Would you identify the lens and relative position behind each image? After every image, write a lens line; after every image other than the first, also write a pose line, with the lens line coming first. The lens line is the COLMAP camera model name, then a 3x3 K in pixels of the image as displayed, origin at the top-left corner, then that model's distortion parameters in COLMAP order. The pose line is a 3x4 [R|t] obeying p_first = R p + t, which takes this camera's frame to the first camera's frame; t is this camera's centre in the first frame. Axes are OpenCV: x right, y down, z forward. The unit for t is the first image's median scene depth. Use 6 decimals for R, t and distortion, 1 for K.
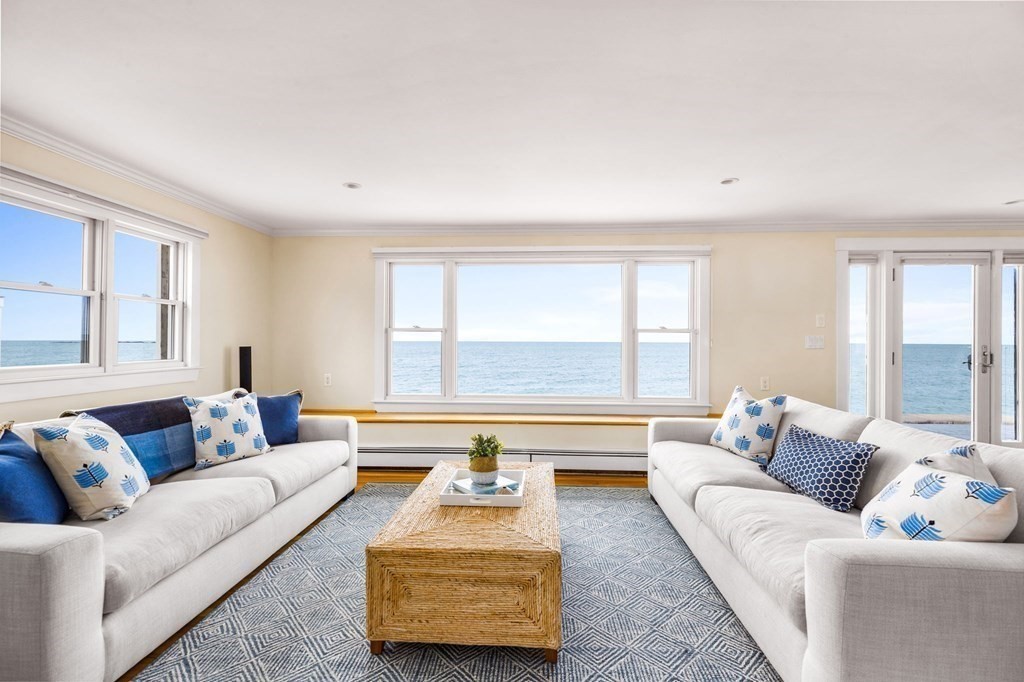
lens RADIAL K [[462.3, 0, 511.8], [0, 462.3, 338.5], [0, 0, 1]] dist [-0.011338, 0.005445]
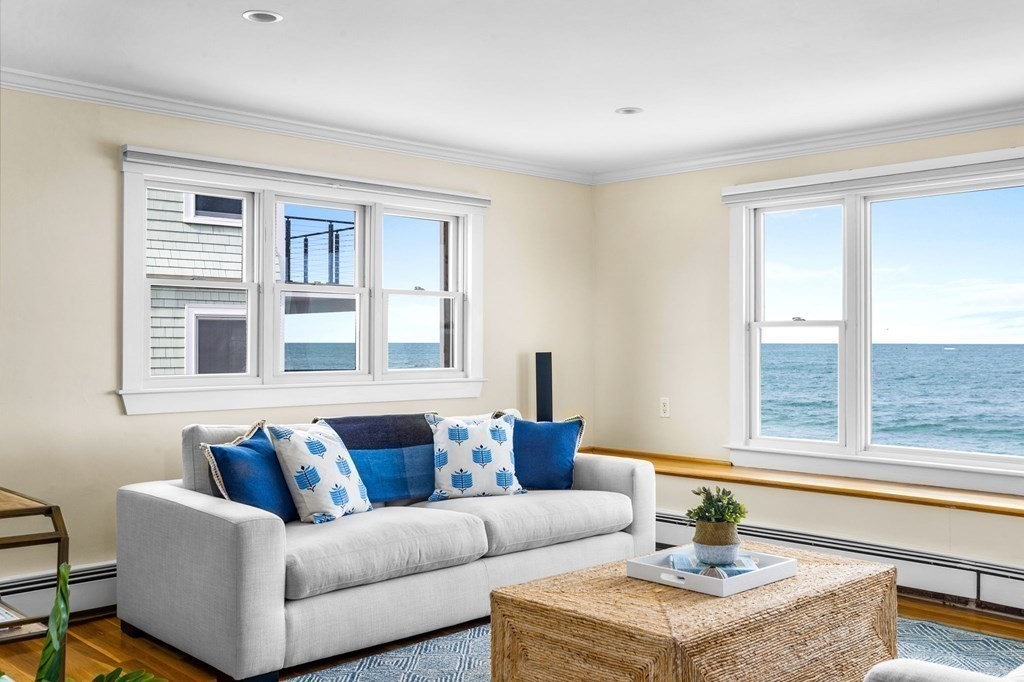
lens RADIAL K [[979.3, 0, 505.4], [0, 979.3, 335.7], [0, 0, 1]] dist [0.018492, 0.000000]
pose [[0.728394, -0.006155, -0.685131, 0.605718], [0.004441, 0.999981, -0.004263, -0.002646], [0.685145, 0.000062, 0.728407, -0.185701]]
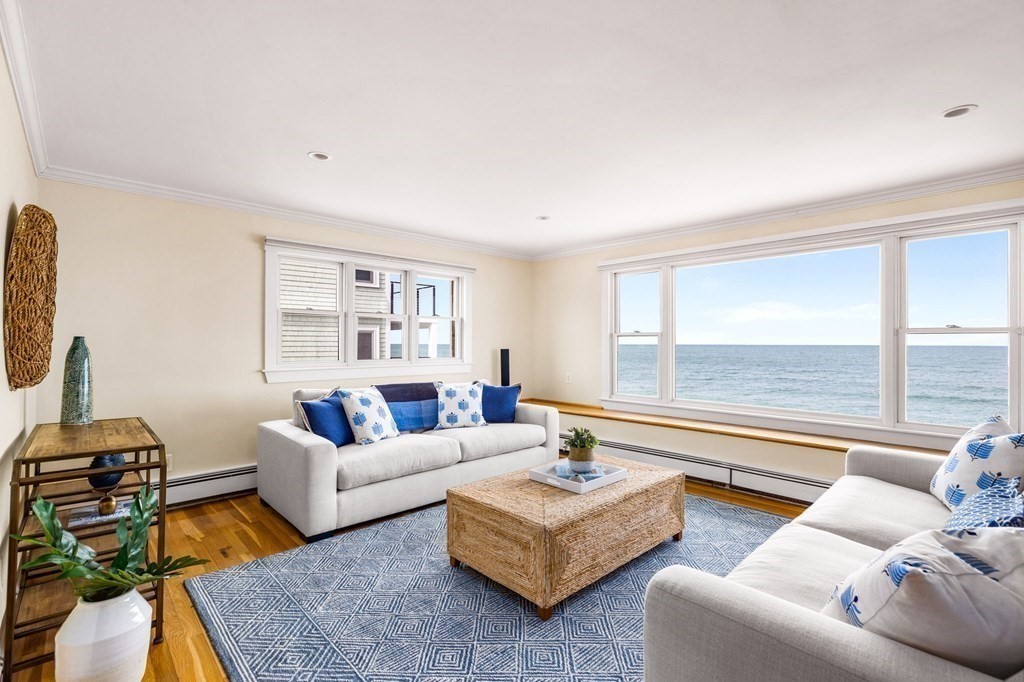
lens RADIAL K [[462.3, 0, 509.7], [0, 462.3, 341.5], [0, 0, 1]] dist [-0.011338, 0.005445]
pose [[0.728374, -0.004729, -0.685164, 0.529480], [0.004088, 0.999988, -0.002557, -0.001136], [0.685168, -0.000939, 0.728384, 0.055757]]
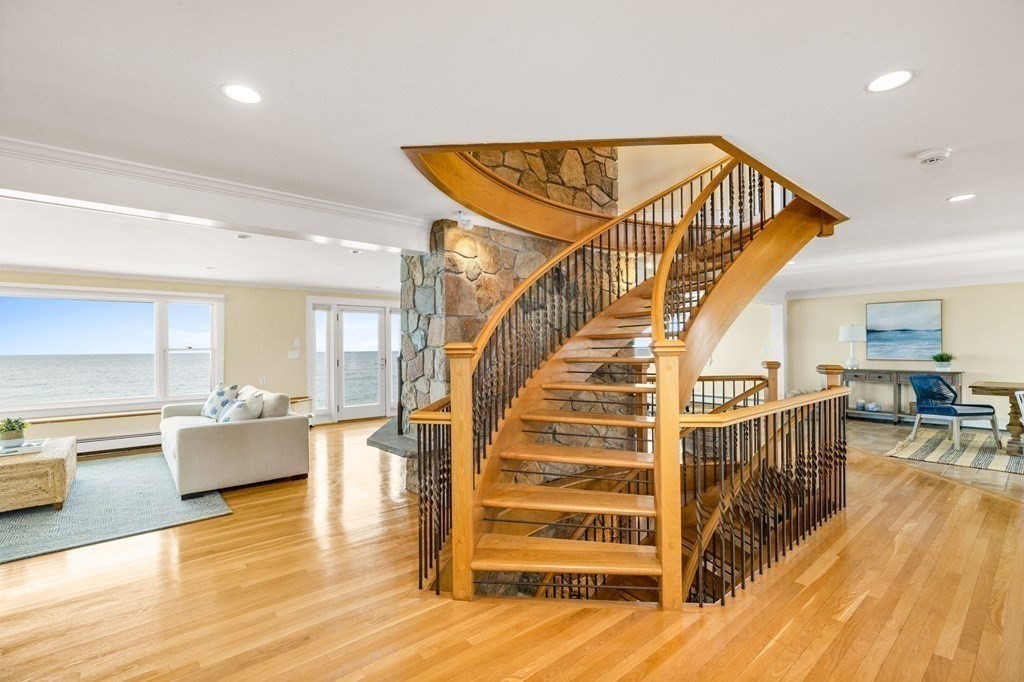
lens RADIAL K [[462.3, 0, 516.4], [0, 462.3, 343.8], [0, 0, 1]] dist [-0.011338, 0.005445]
pose [[0.716231, -0.006423, 0.697833, 0.079672], [0.010036, 0.999949, -0.001097, -0.038057], [-0.697791, 0.007789, 0.716259, -1.328153]]
